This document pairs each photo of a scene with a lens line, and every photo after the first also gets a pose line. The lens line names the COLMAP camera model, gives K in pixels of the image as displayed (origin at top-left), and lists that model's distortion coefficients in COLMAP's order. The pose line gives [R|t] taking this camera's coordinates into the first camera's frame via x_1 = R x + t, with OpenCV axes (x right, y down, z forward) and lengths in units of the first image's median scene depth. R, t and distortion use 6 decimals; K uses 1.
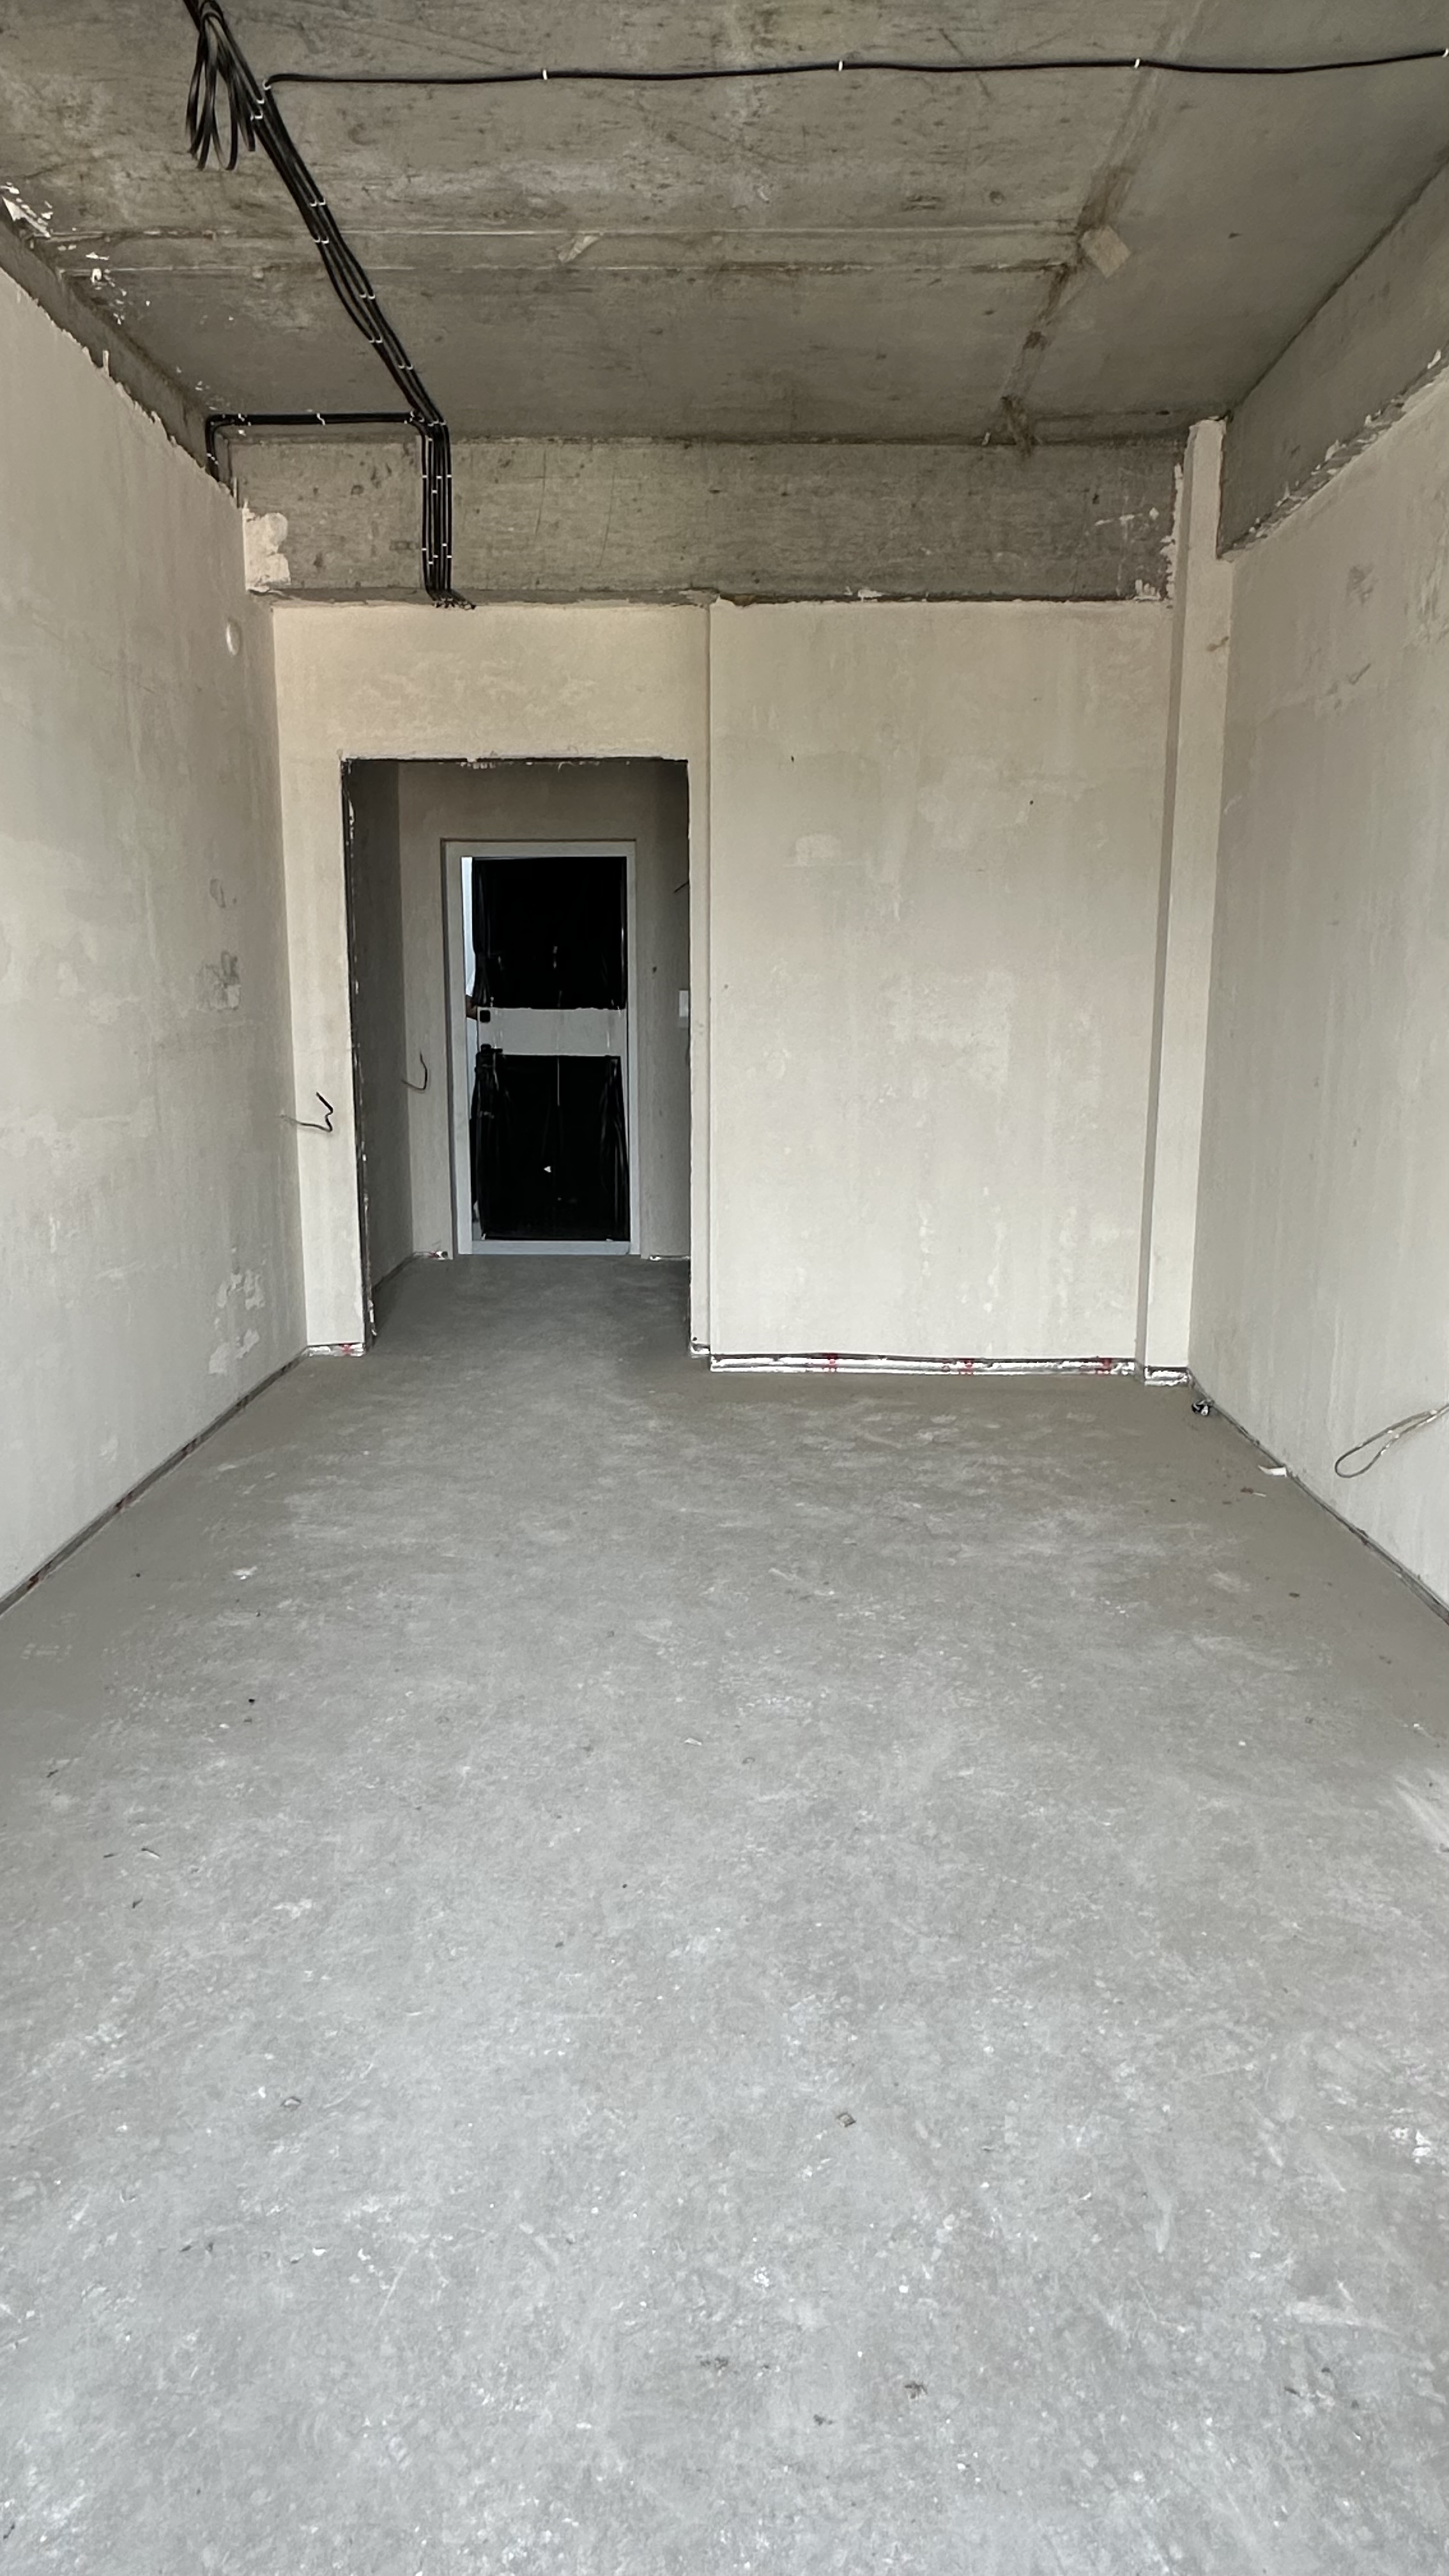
lens RADIAL K [[1548.4, 0, 714.2], [0, 1548.4, 1287.8], [0, 0, 1]] dist [0.020992, 0.001250]
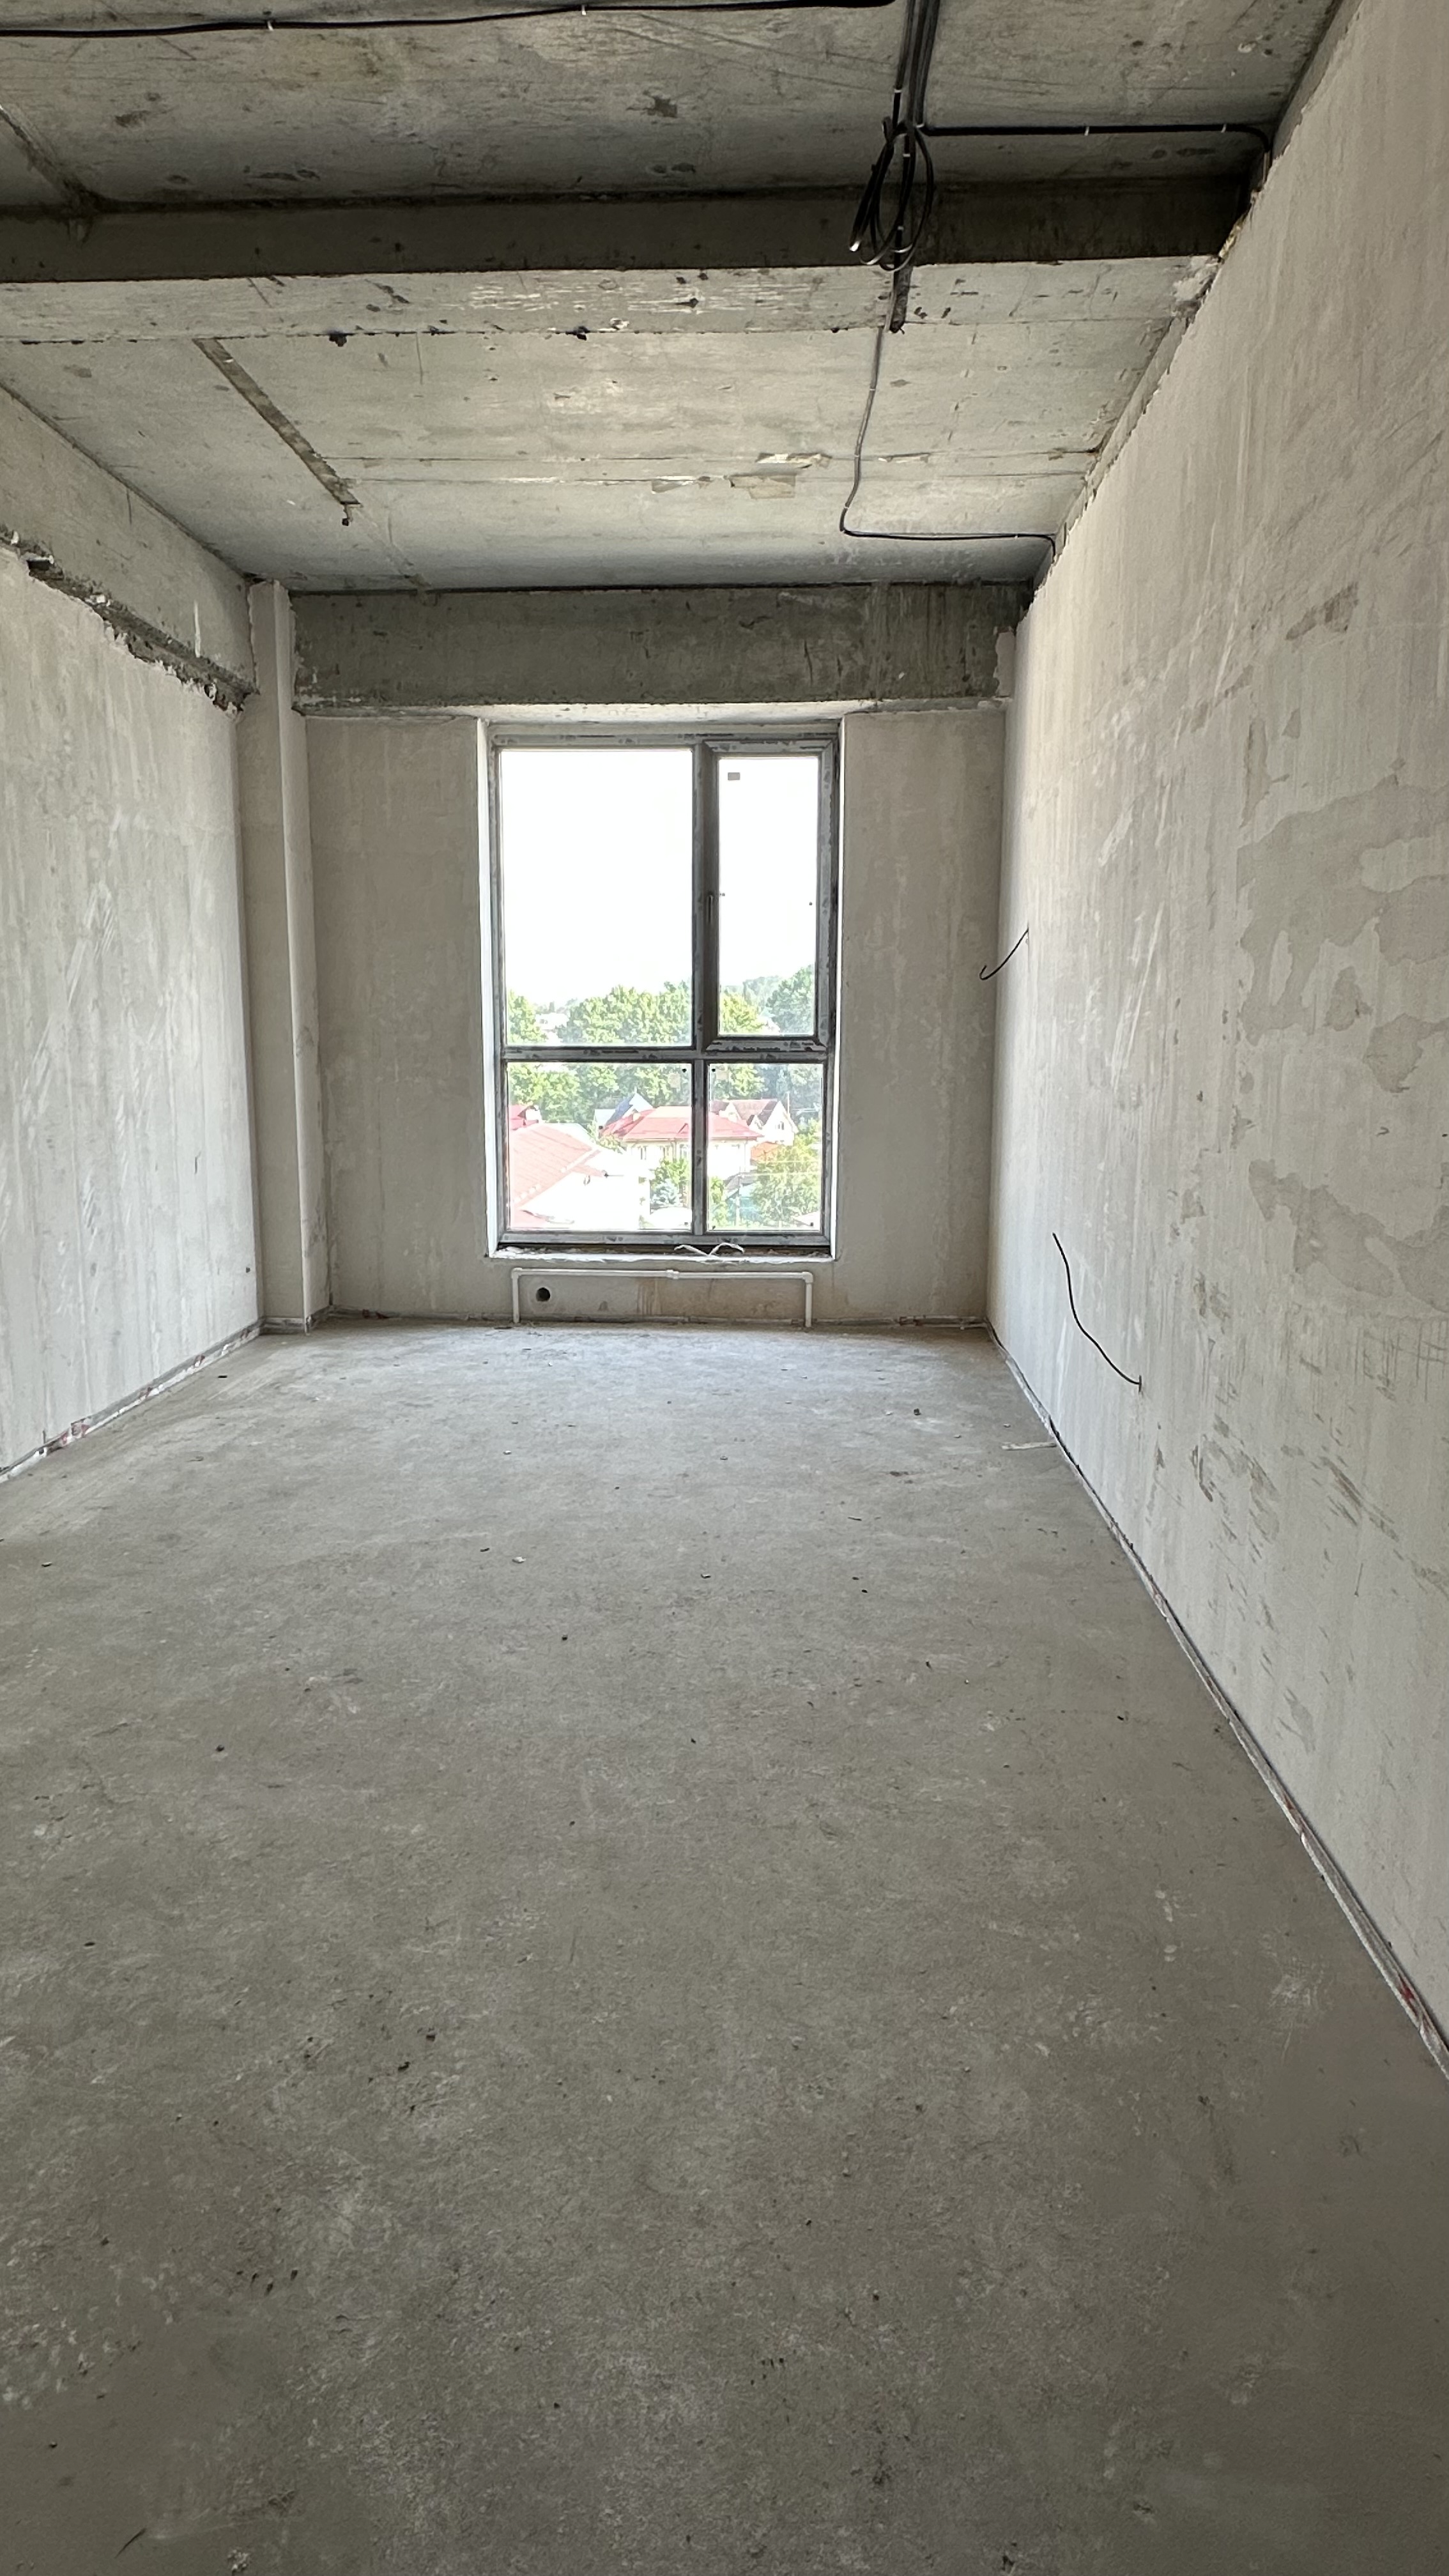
lens RADIAL K [[1548.4, 0, 718.9], [0, 1548.4, 1286.8], [0, 0, 1]] dist [0.020992, 0.001250]
pose [[-0.999209, -0.012422, 0.037770, -0.185235], [0.001609, 0.936528, 0.350588, -0.322065], [-0.039728, 0.350371, -0.935768, 1.704868]]
